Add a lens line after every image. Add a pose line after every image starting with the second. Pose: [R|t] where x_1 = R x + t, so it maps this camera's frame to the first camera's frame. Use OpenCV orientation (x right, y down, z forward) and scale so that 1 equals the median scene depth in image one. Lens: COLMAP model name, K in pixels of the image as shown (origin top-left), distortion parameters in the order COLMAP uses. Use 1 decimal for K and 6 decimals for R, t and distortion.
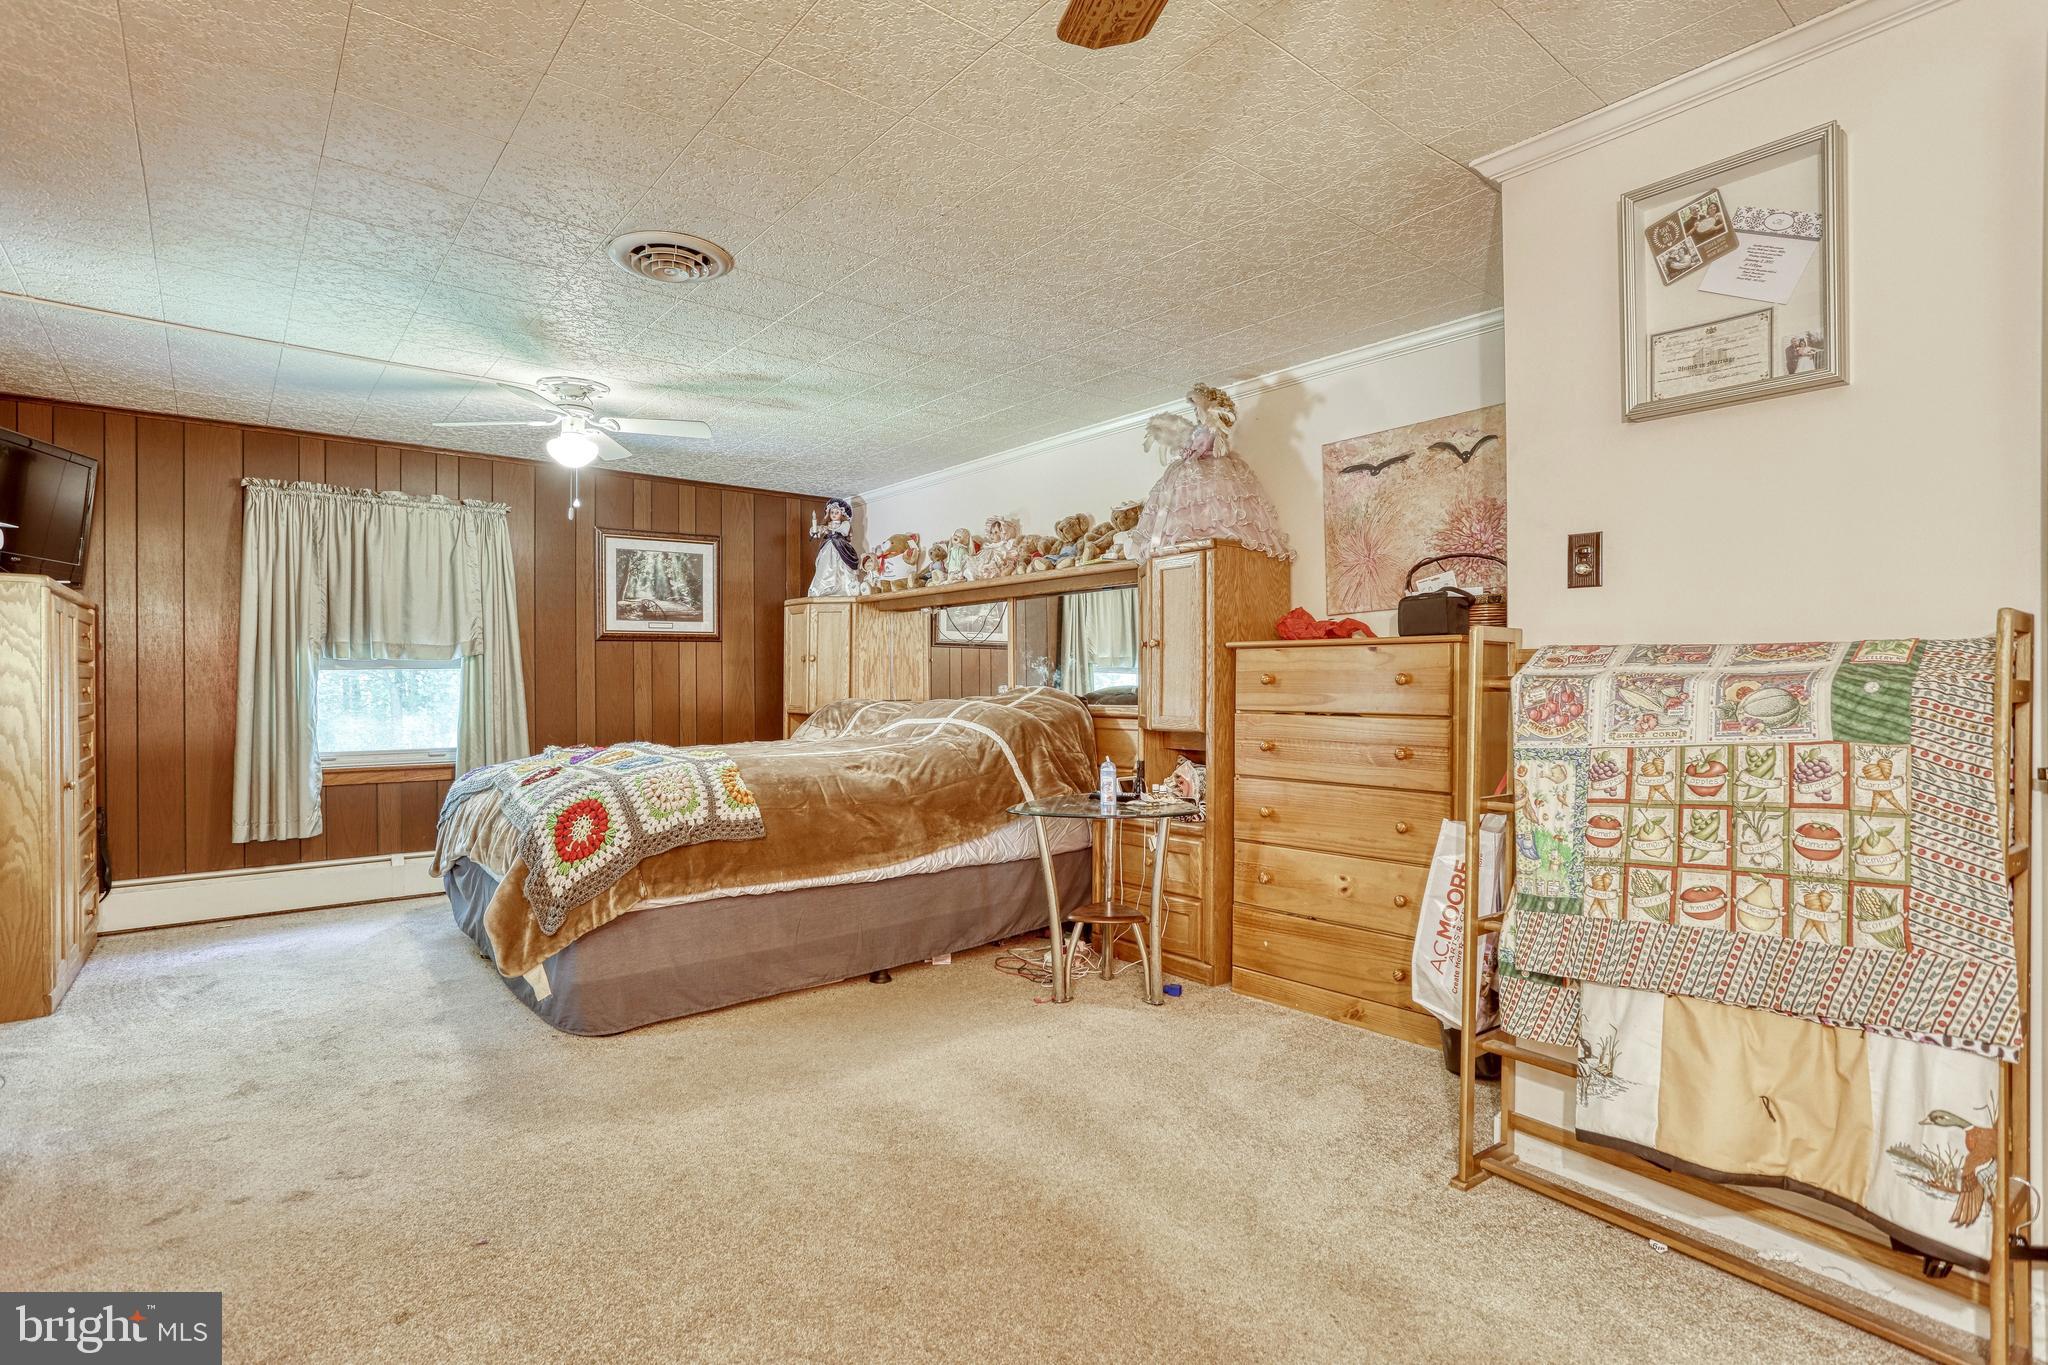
lens RADIAL K [[1020.3, 0, 1023.5], [0, 1020.3, 679.9], [0, 0, 1]] dist [-0.043062, 0.023440]
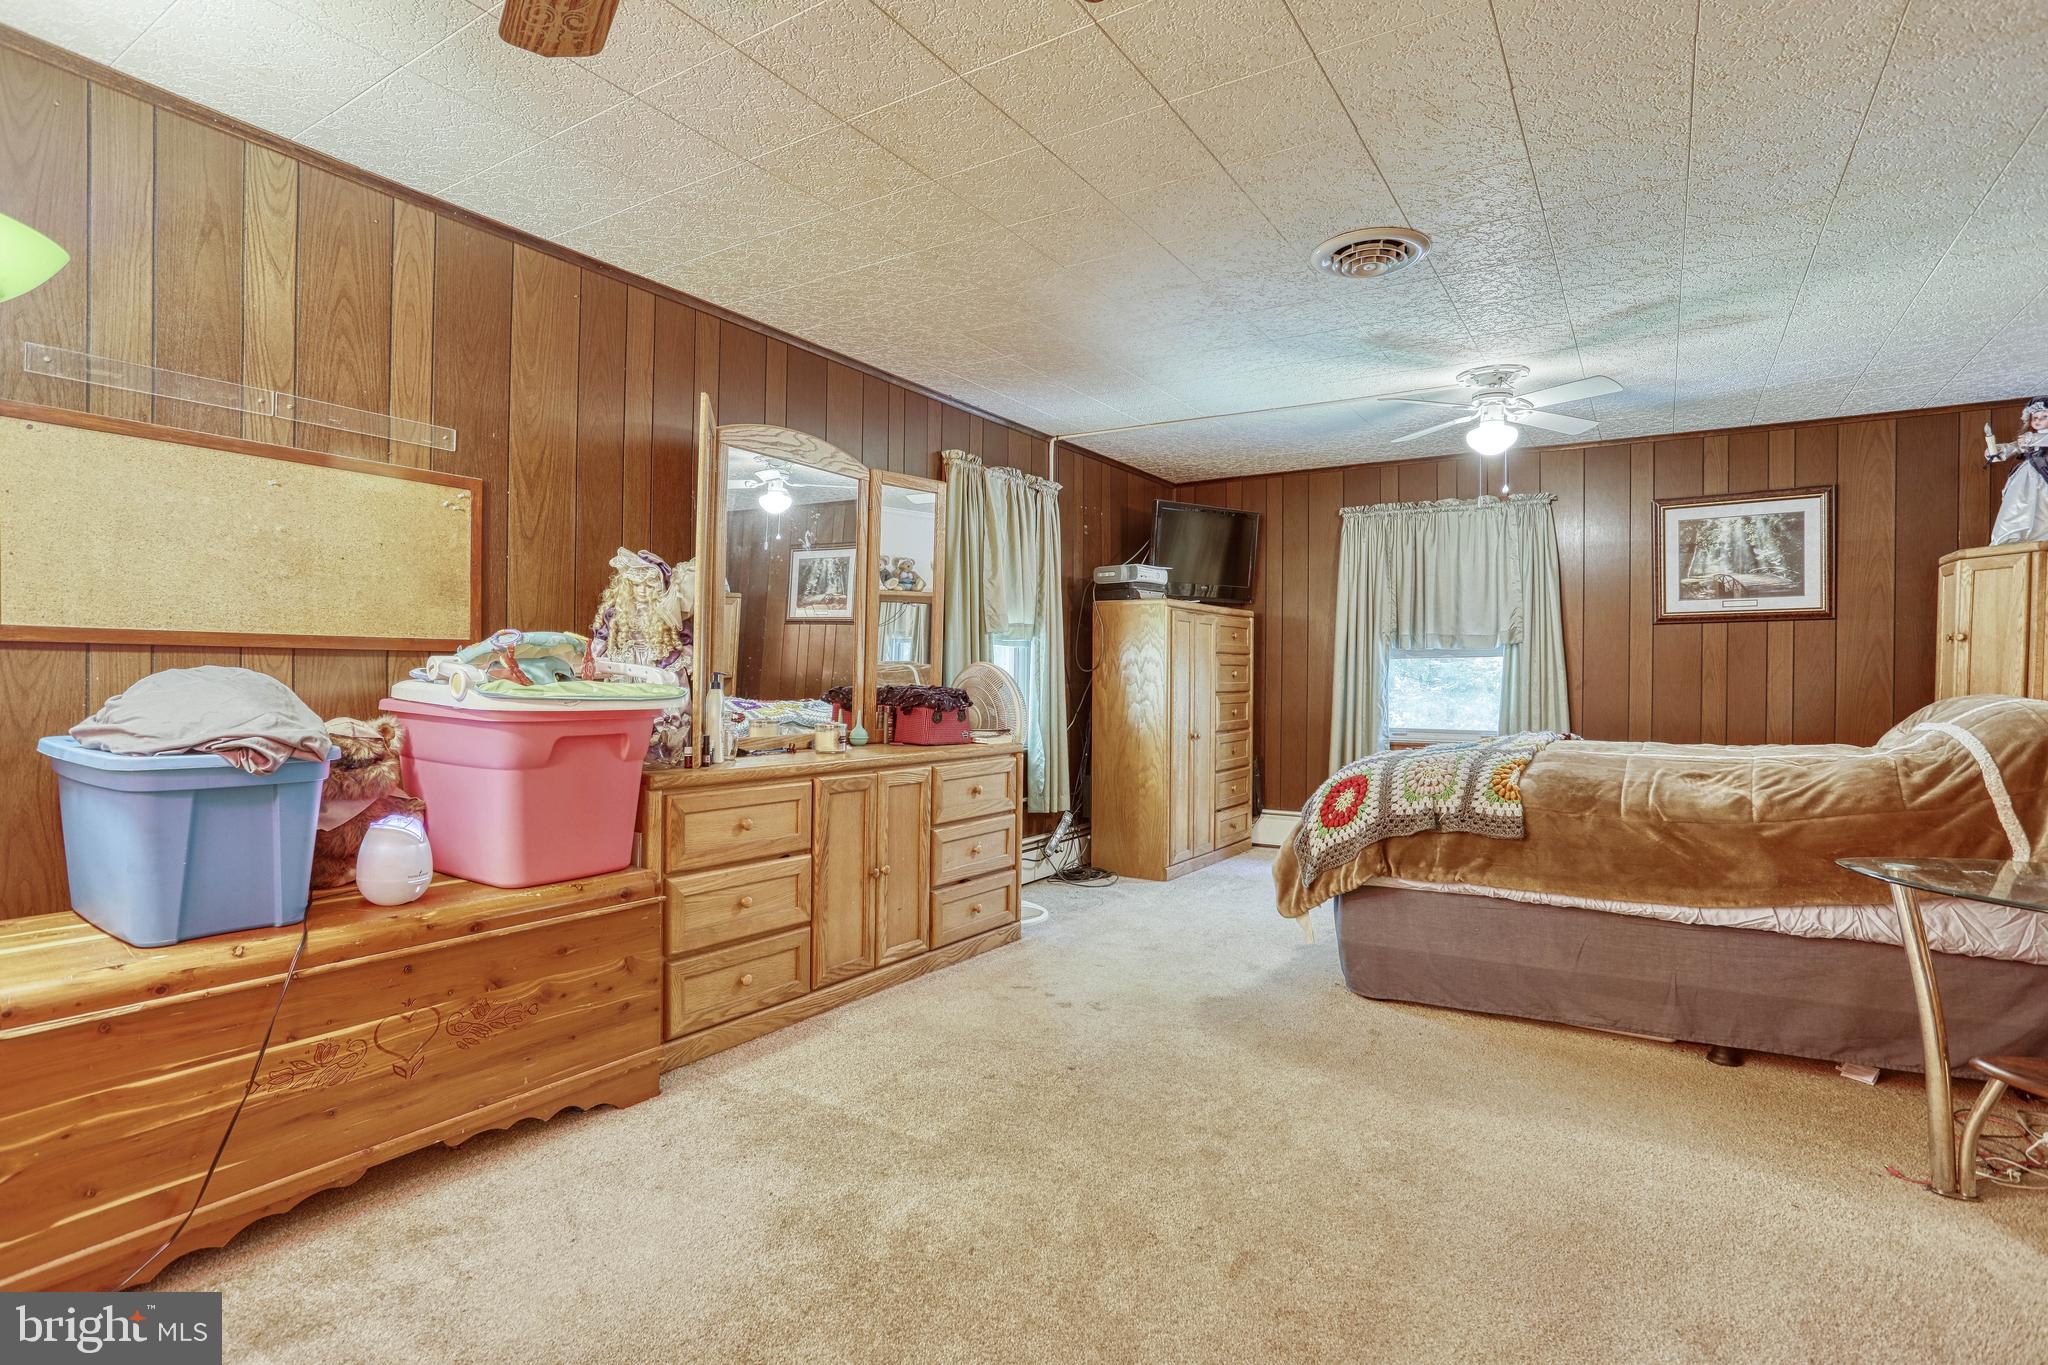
lens RADIAL K [[1020.3, 0, 1022.4], [0, 1020.3, 678.0], [0, 0, 1]] dist [-0.043062, 0.023440]
pose [[0.296976, 0.009024, -0.954842, 0.404810], [-0.003699, 0.999959, 0.008299, 0.005918], [0.954878, 0.001067, 0.296997, 0.272537]]
